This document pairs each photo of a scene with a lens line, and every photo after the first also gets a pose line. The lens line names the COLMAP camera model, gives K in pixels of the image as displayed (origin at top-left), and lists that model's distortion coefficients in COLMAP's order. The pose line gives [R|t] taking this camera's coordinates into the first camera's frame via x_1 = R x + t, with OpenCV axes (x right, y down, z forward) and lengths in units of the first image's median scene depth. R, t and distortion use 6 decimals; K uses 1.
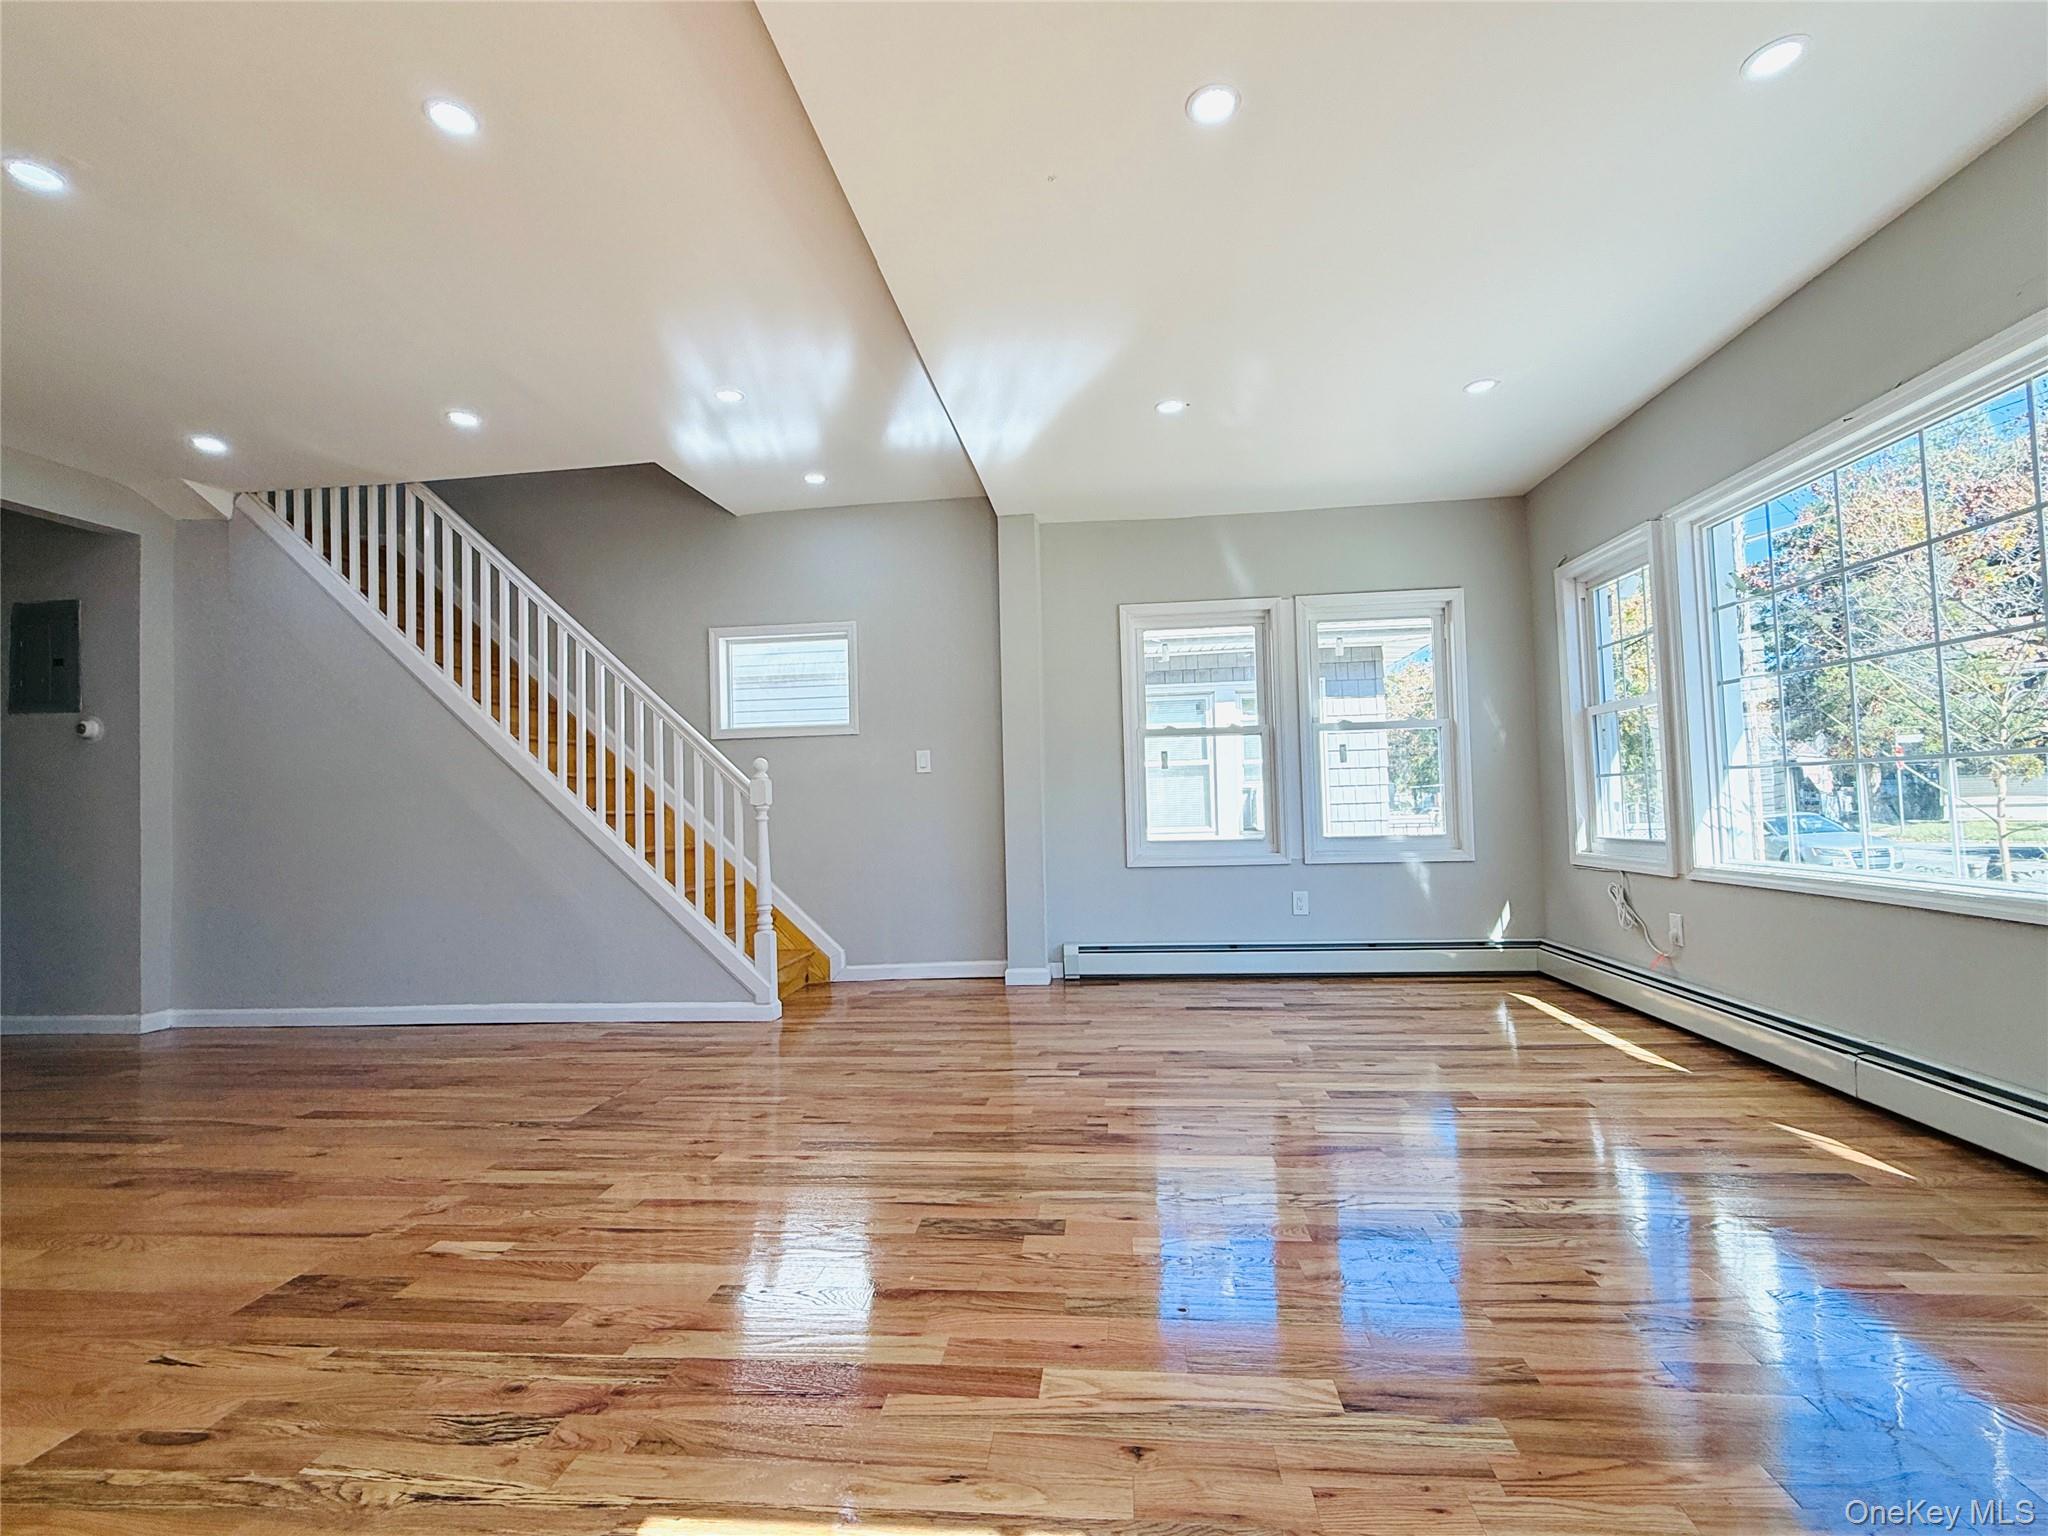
lens RADIAL K [[942.3, 0, 1024.0], [0, 942.3, 768.0], [0, 0, 1]] dist [-0.000650, -0.000605]
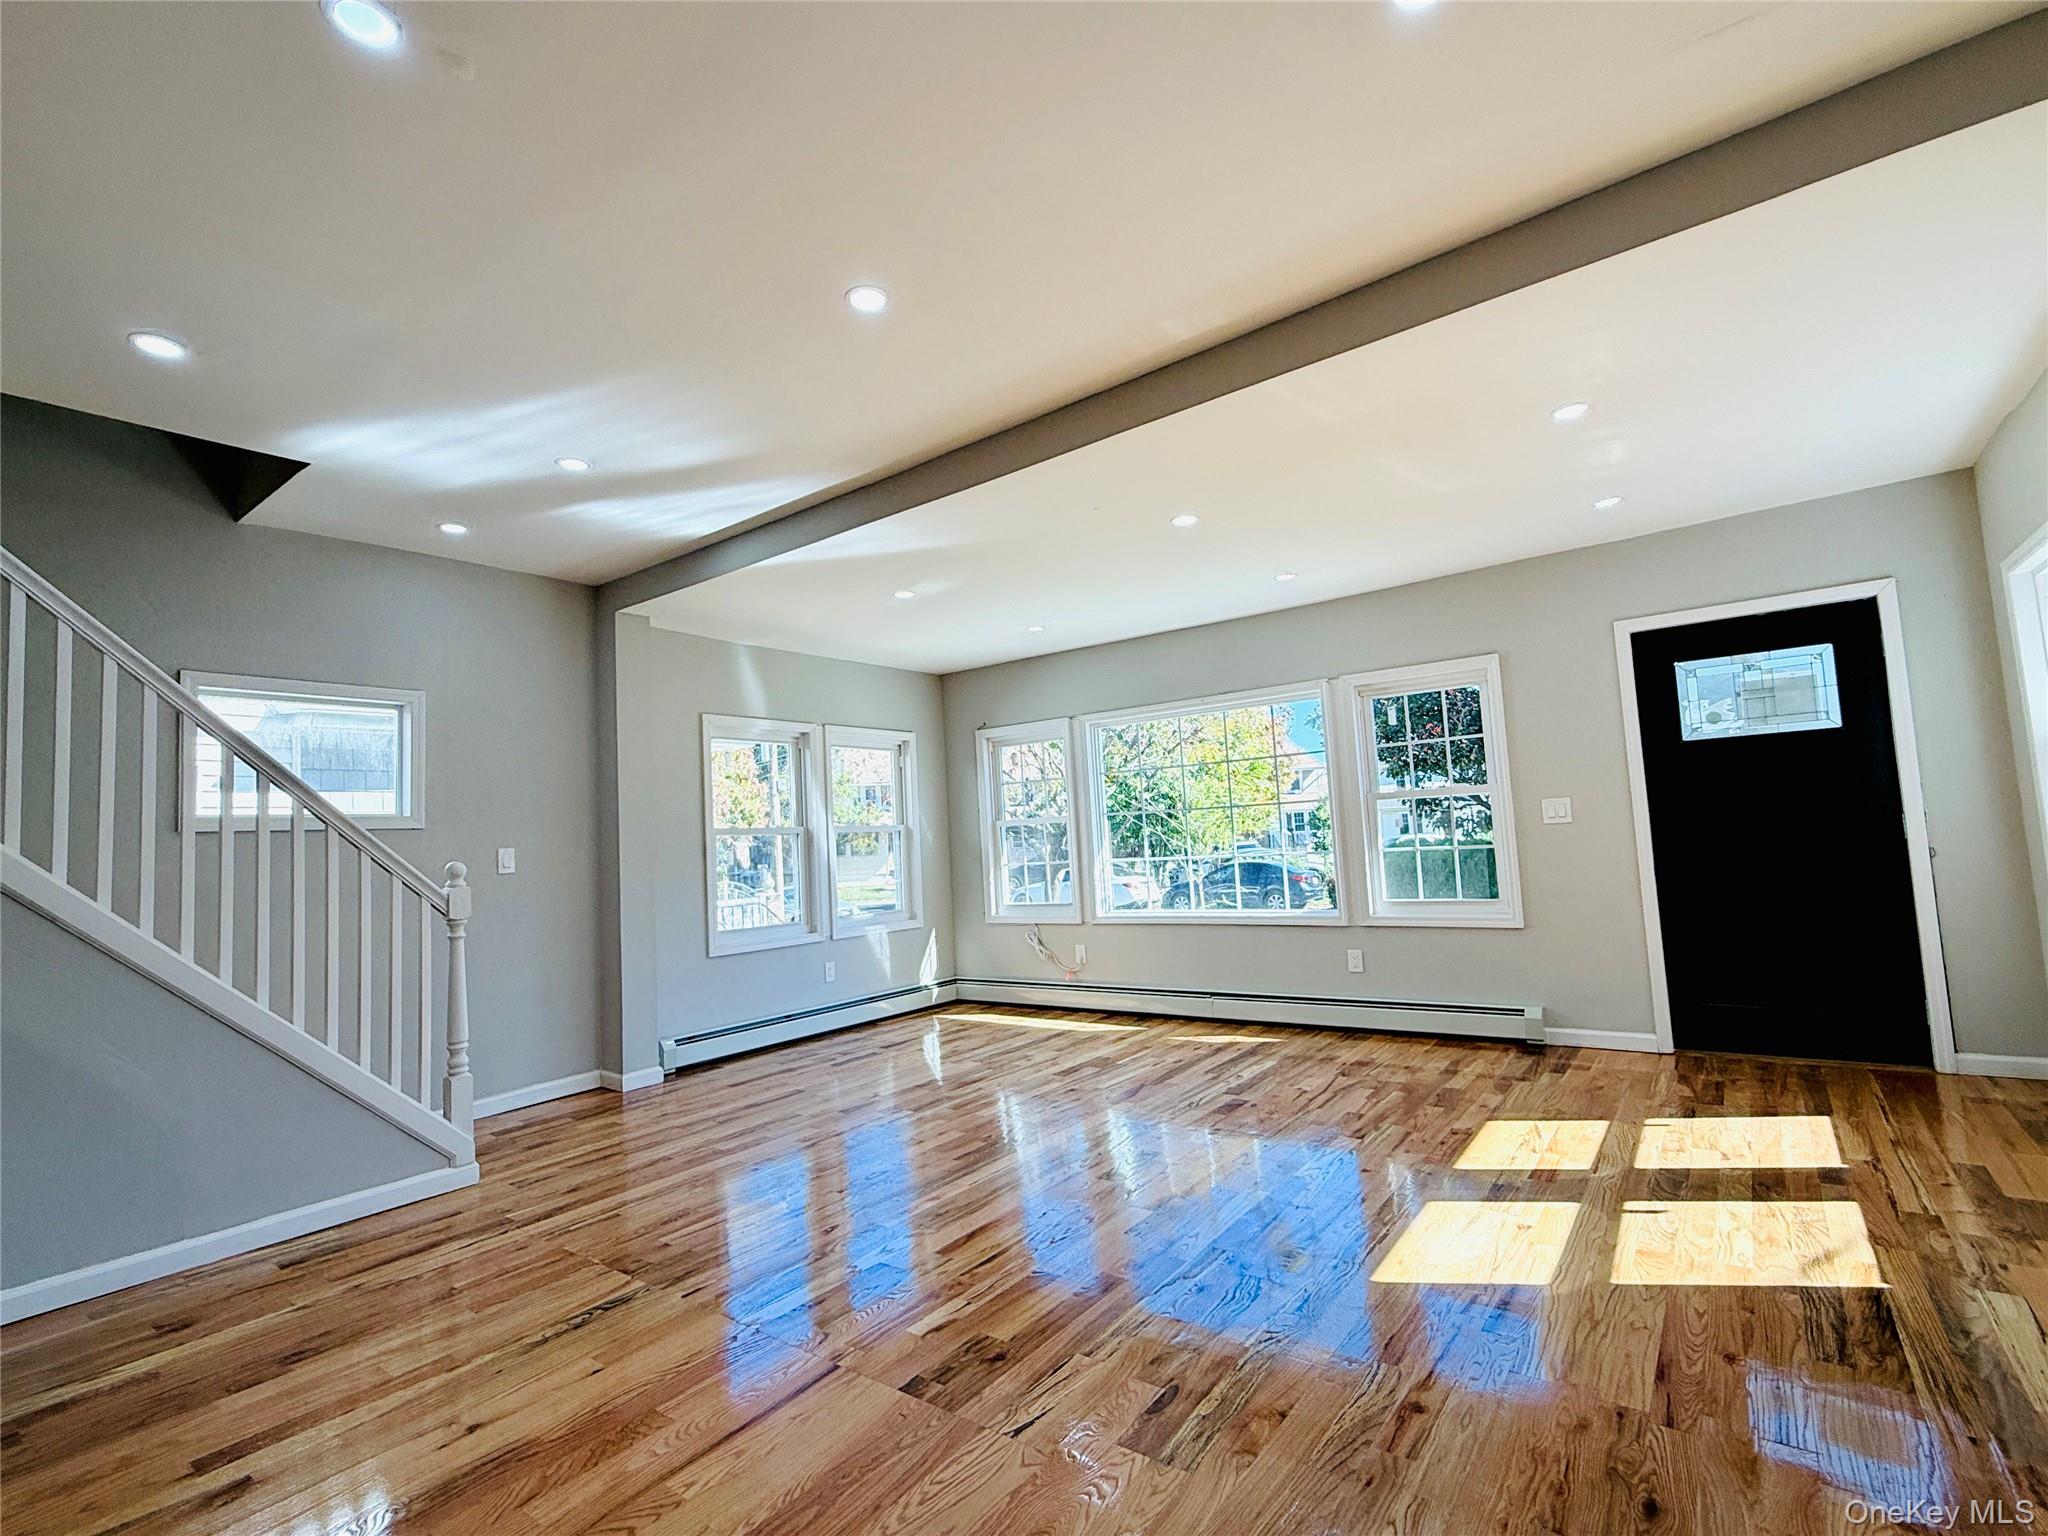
lens RADIAL K [[942.3, 0, 1024.0], [0, 942.3, 768.0], [0, 0, 1]] dist [-0.000650, -0.000605]
pose [[0.520000, 0.070215, 0.851275, -0.736497], [0.004609, 0.996370, -0.084998, -0.019946], [-0.854154, 0.048122, 0.517789, 0.148130]]
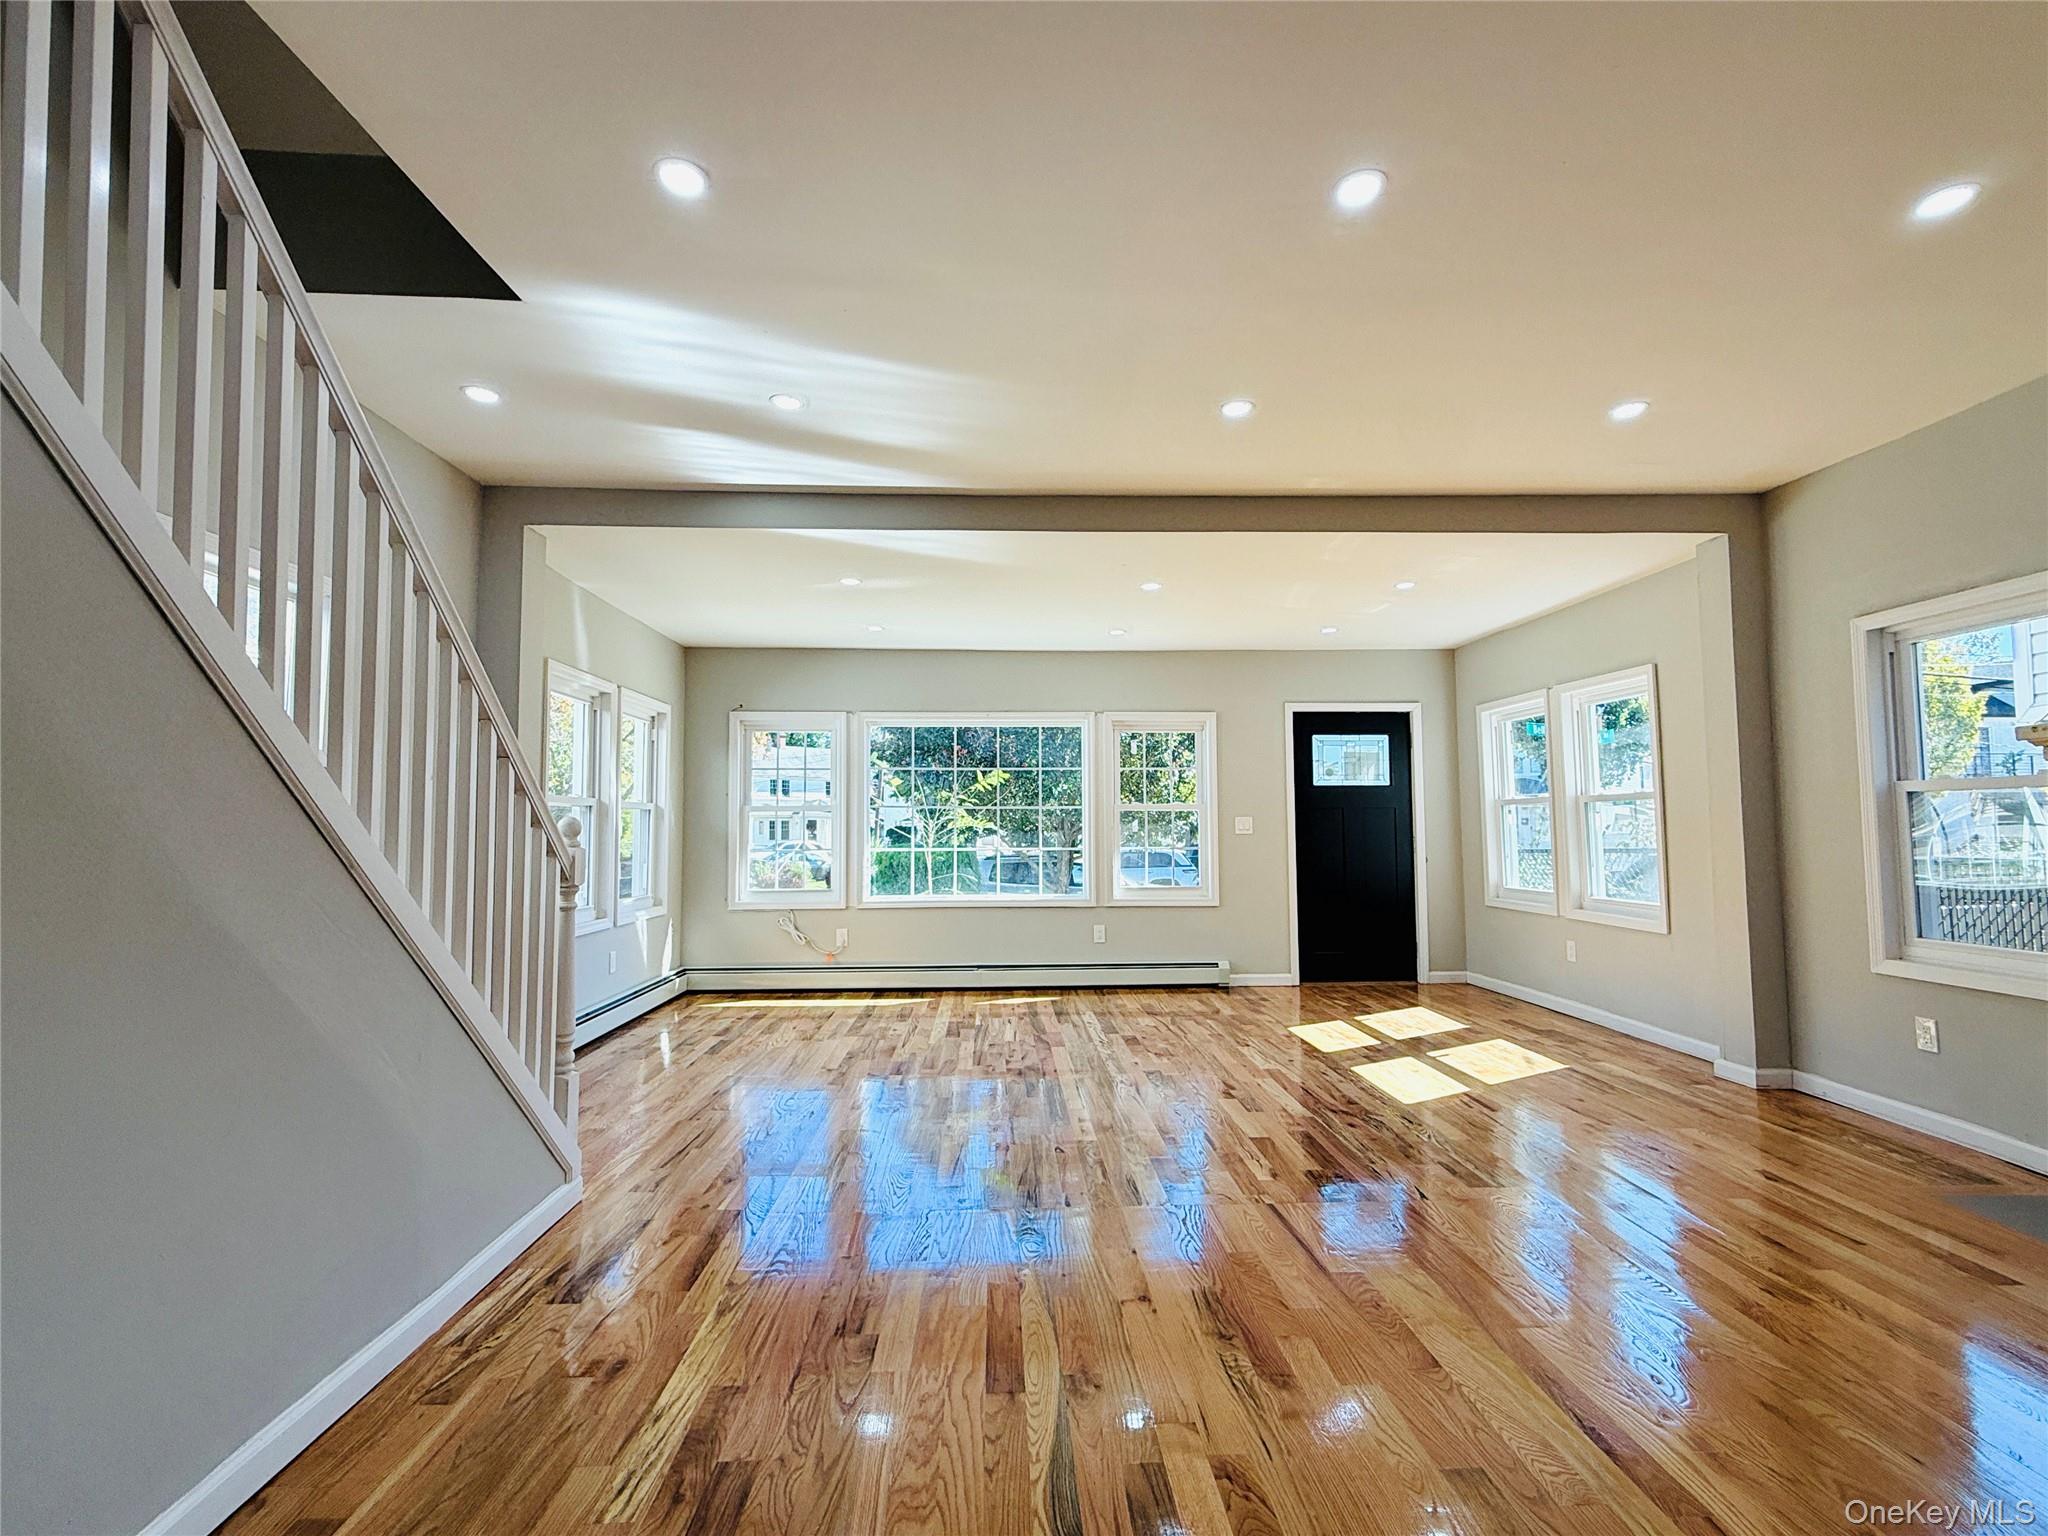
lens RADIAL K [[945.7, 0, 1023.7], [0, 945.7, 759.0], [0, 0, 1]] dist [-0.001743, -0.000227]
pose [[-0.137609, 0.101807, 0.985241, -1.018148], [-0.031217, 0.993764, -0.107048, 0.010787], [-0.989995, -0.045487, -0.133573, 0.776788]]
